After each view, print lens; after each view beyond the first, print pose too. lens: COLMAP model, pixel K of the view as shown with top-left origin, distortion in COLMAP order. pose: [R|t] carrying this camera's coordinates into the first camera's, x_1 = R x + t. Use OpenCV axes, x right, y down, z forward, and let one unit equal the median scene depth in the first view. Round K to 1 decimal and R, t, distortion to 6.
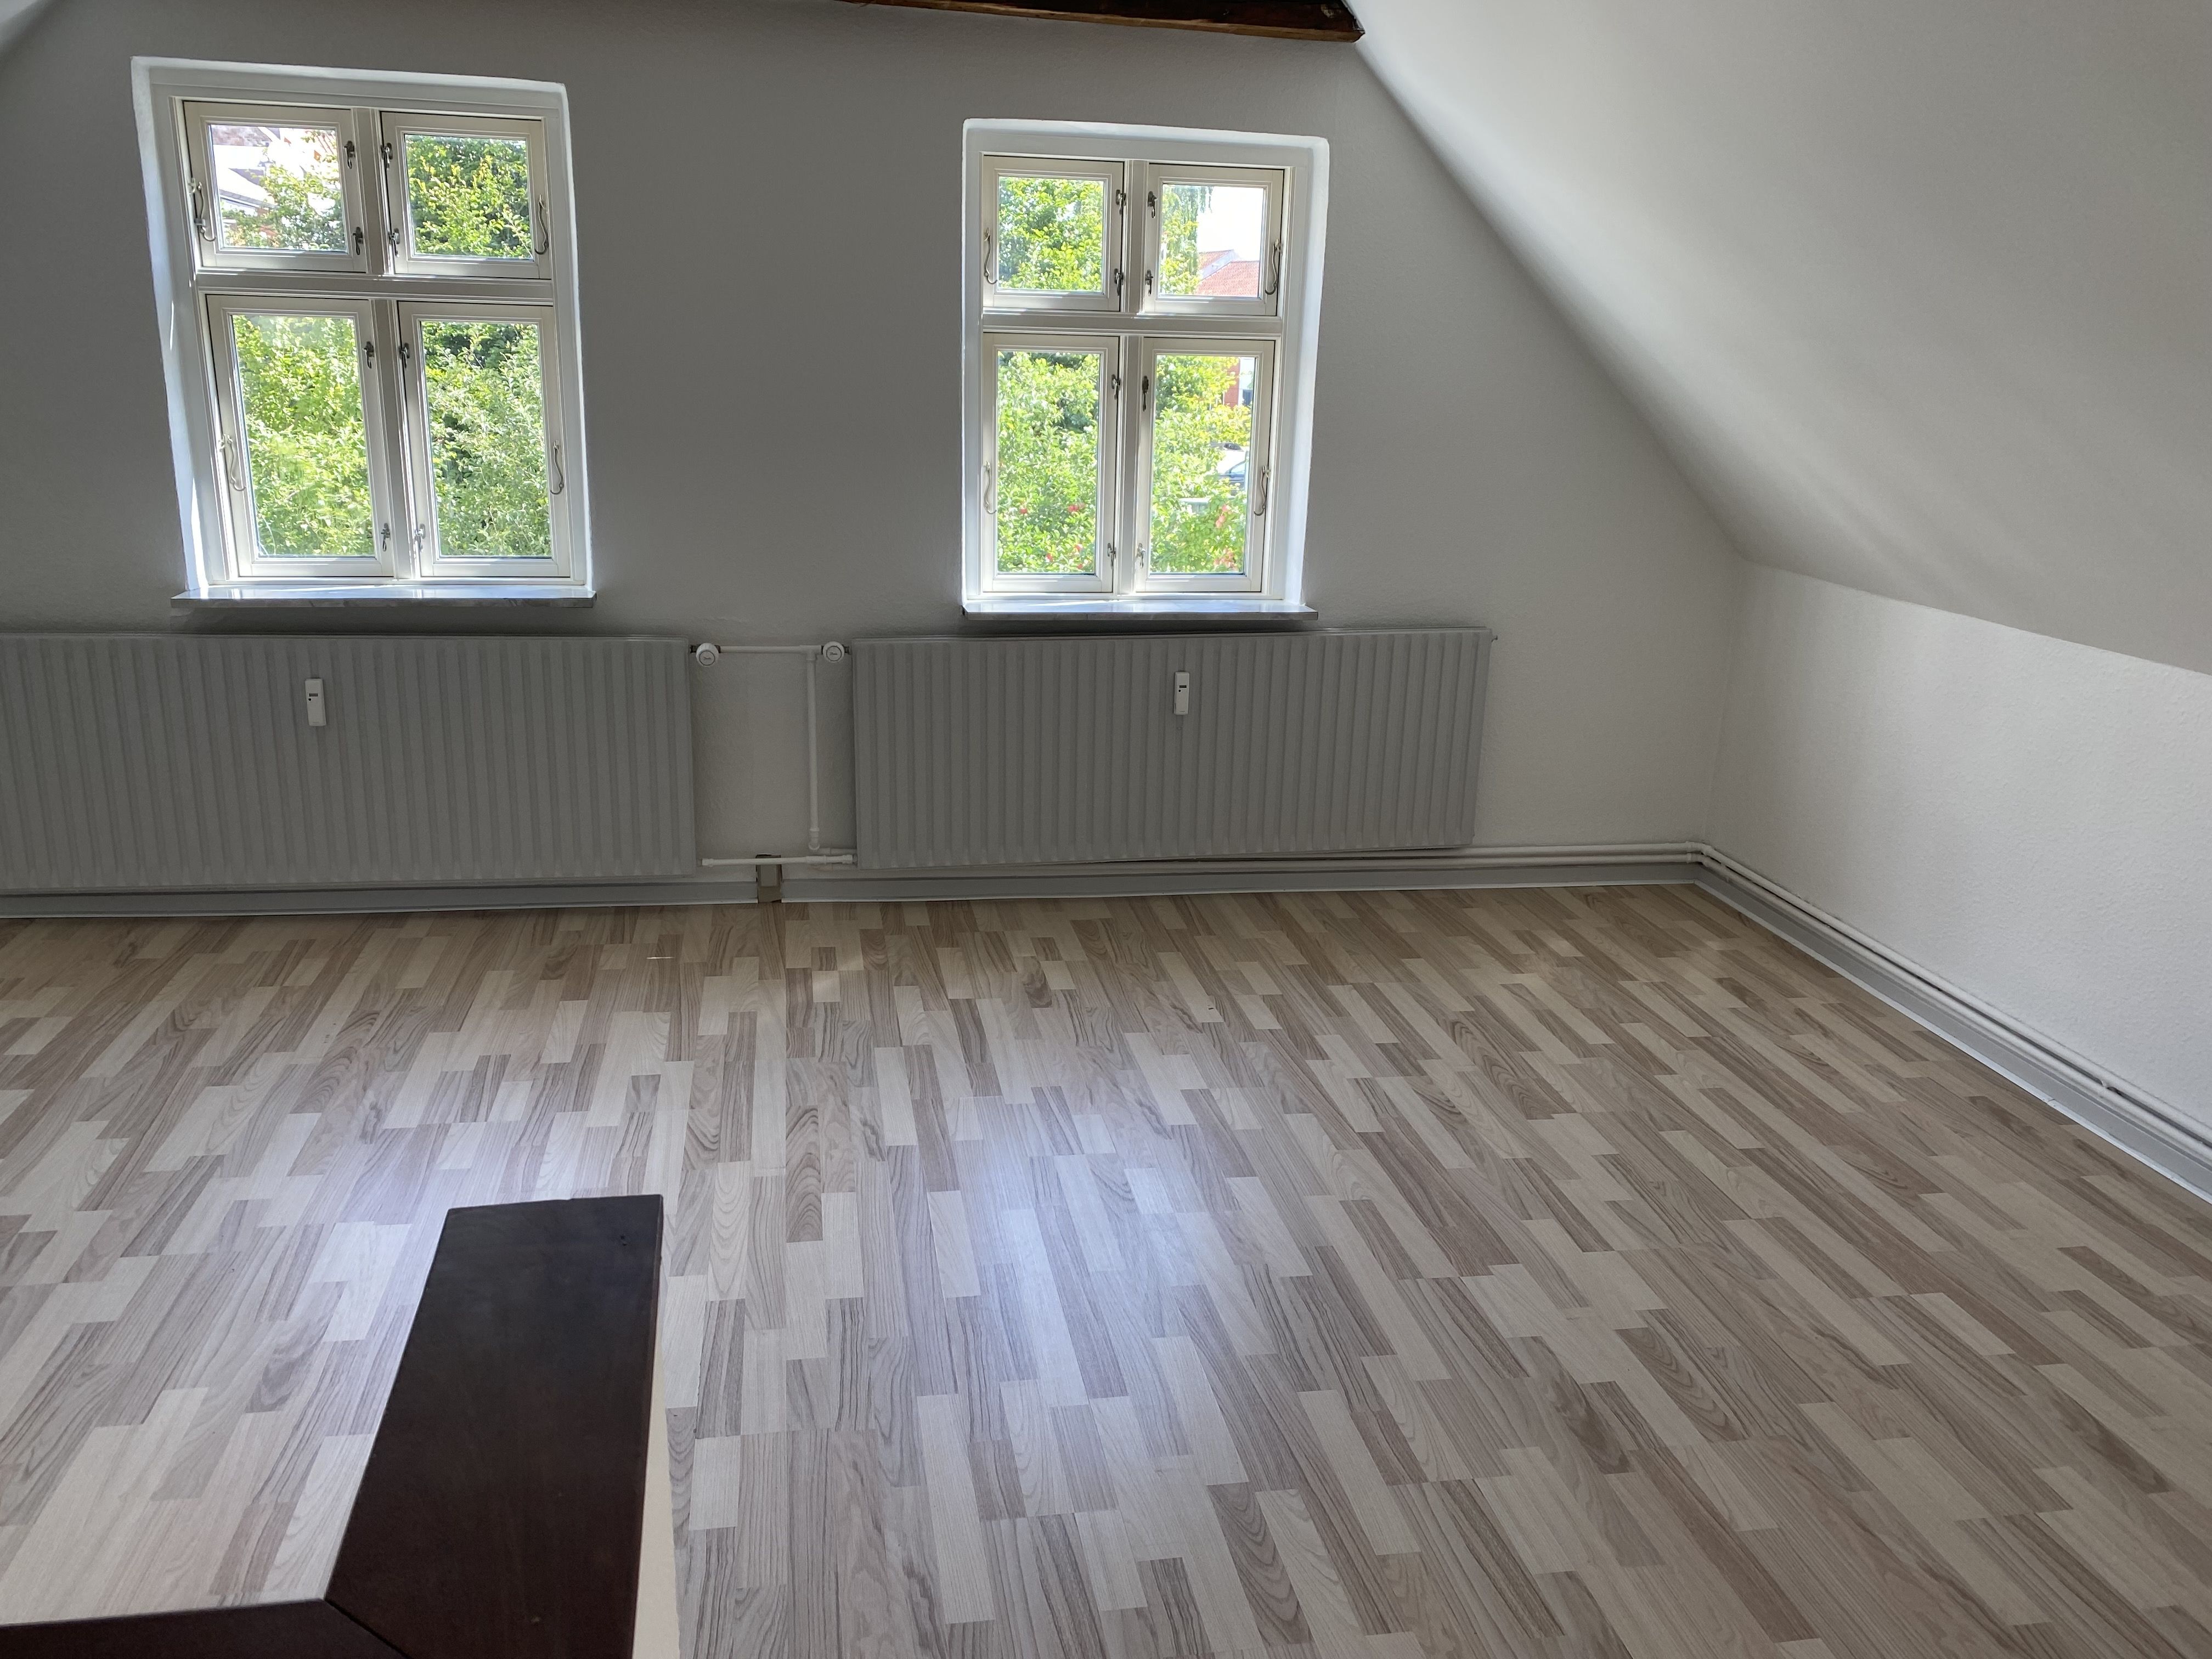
lens RADIAL K [[1670.3, 0, 1101.2], [0, 1670.3, 815.1], [0, 0, 1]] dist [0.043669, -0.040186]
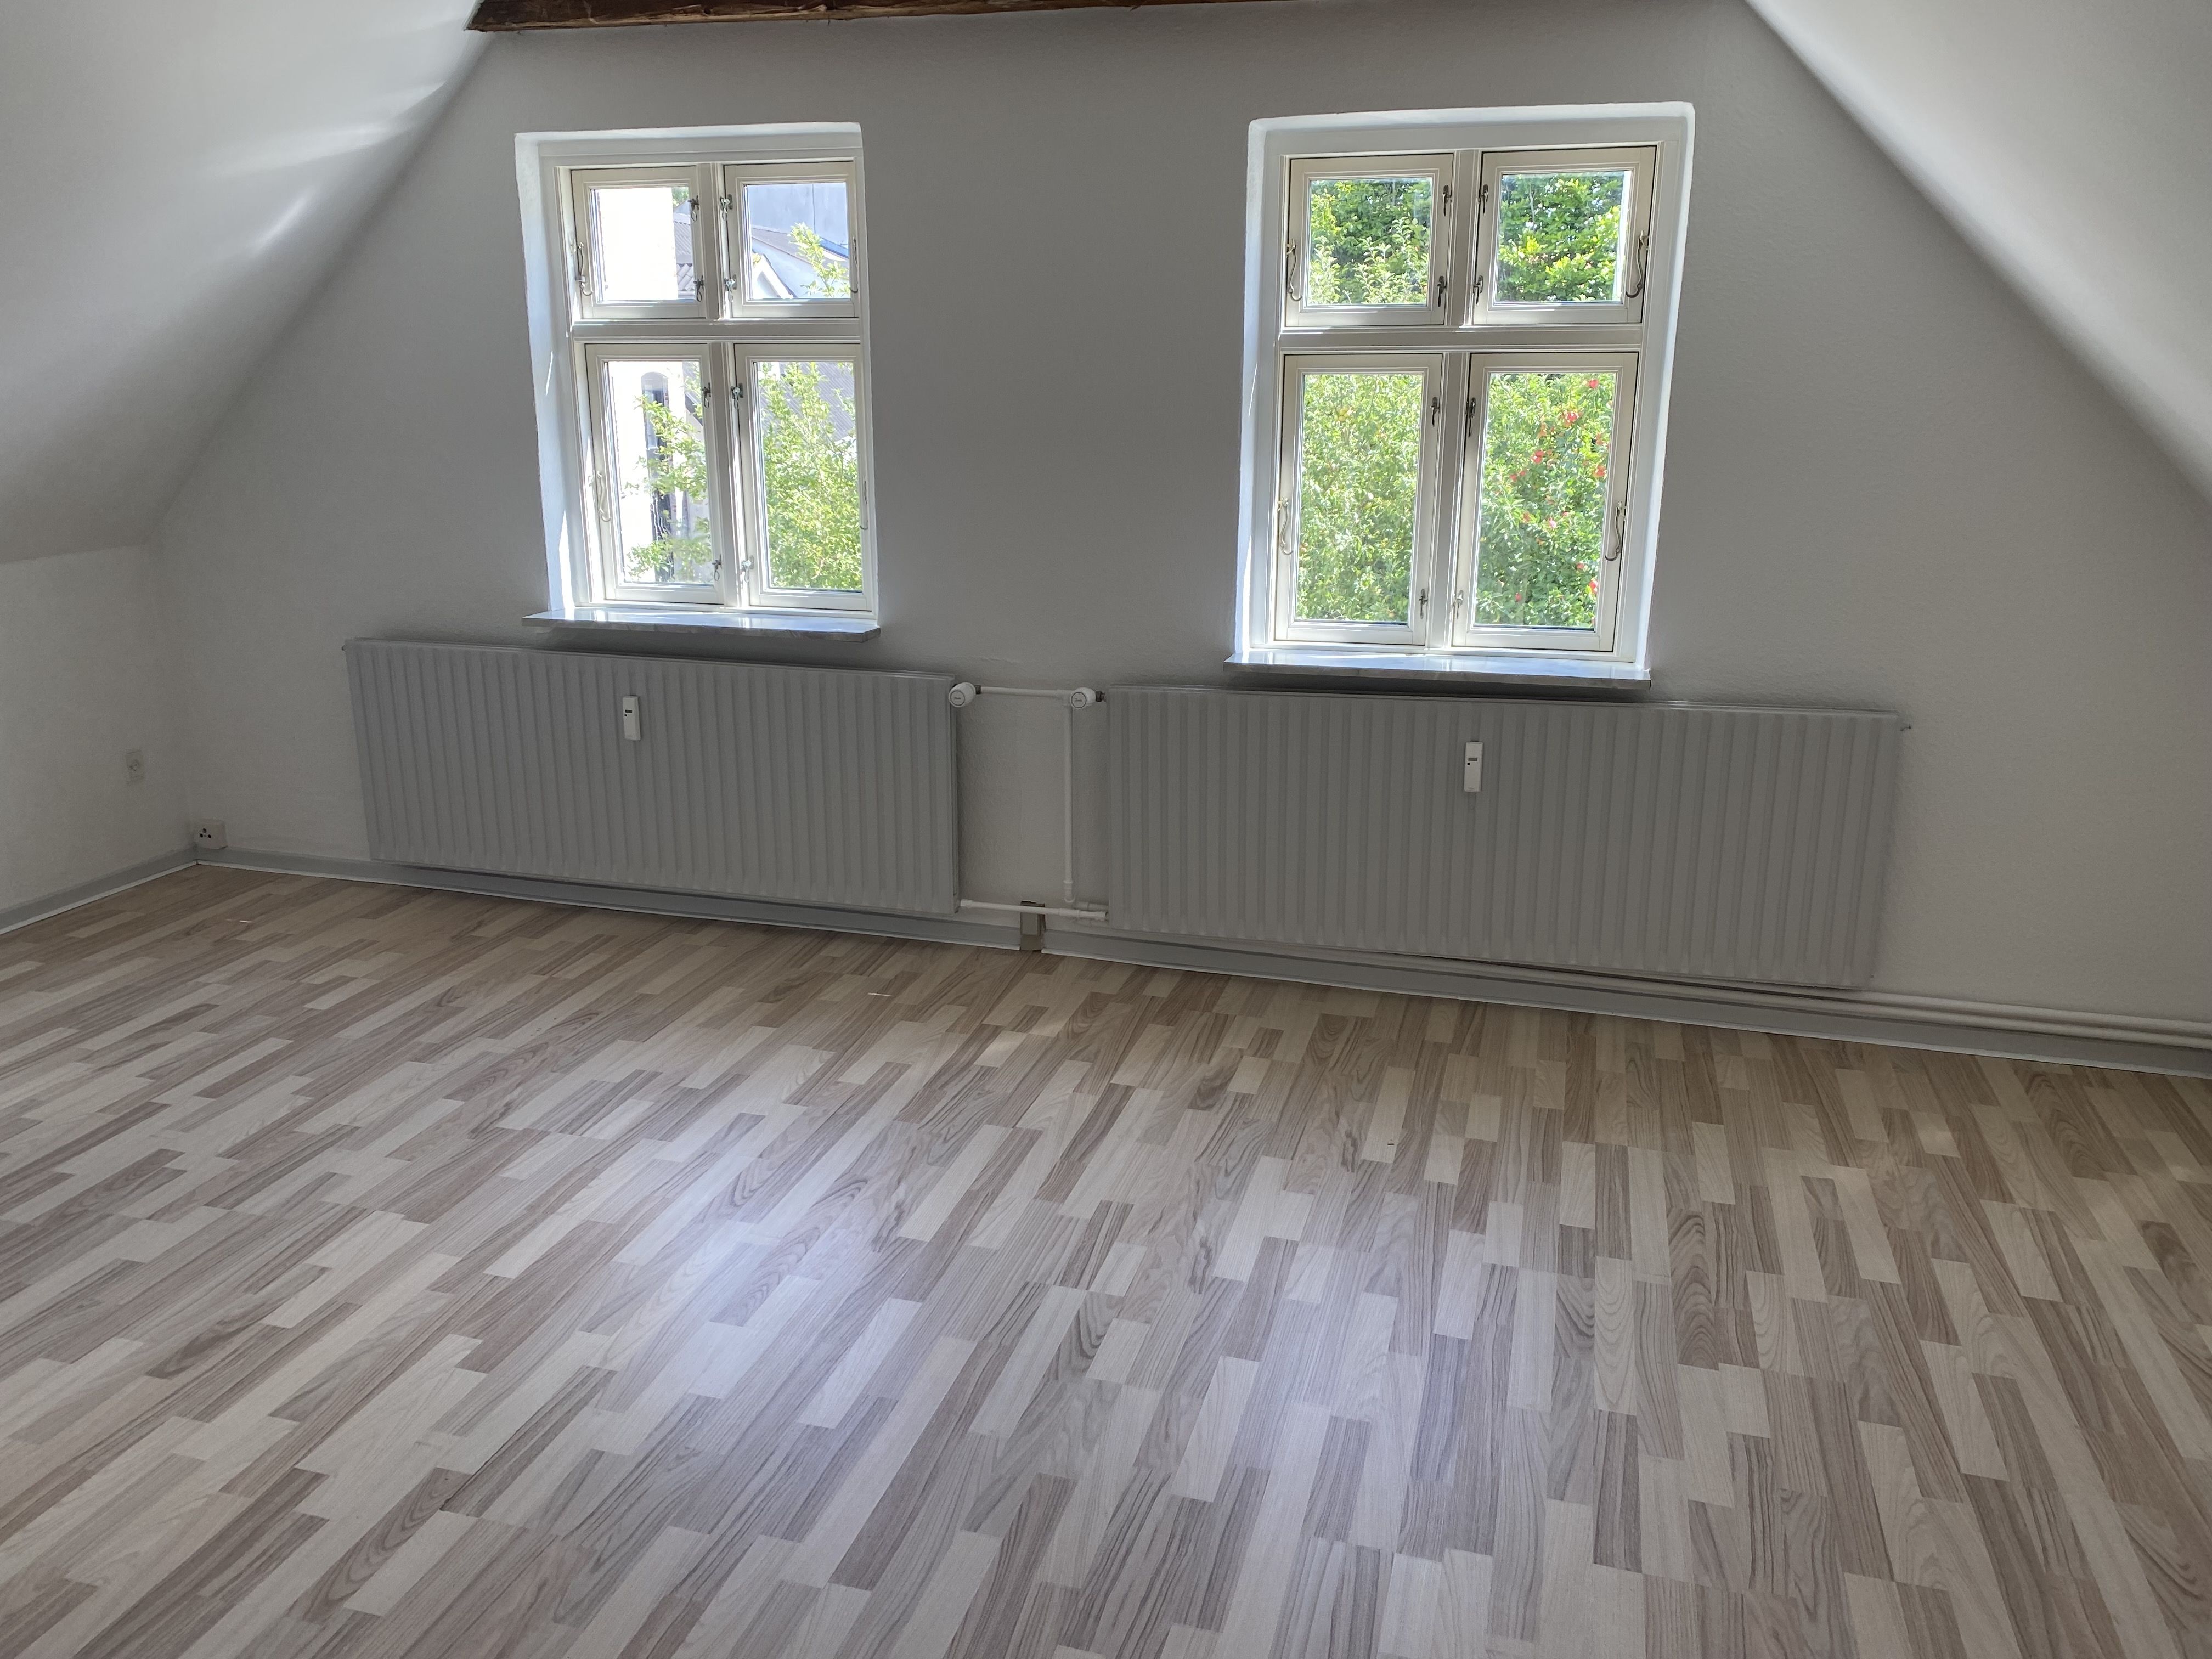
lens RADIAL K [[1670.3, 0, 1098.1], [0, 1670.3, 831.5], [0, 0, 1]] dist [0.043669, -0.040186]
pose [[0.898177, 0.090677, -0.430181, 0.271882], [-0.095218, 0.995396, 0.011012, -0.034954], [0.429199, 0.031070, 0.902676, 0.160234]]
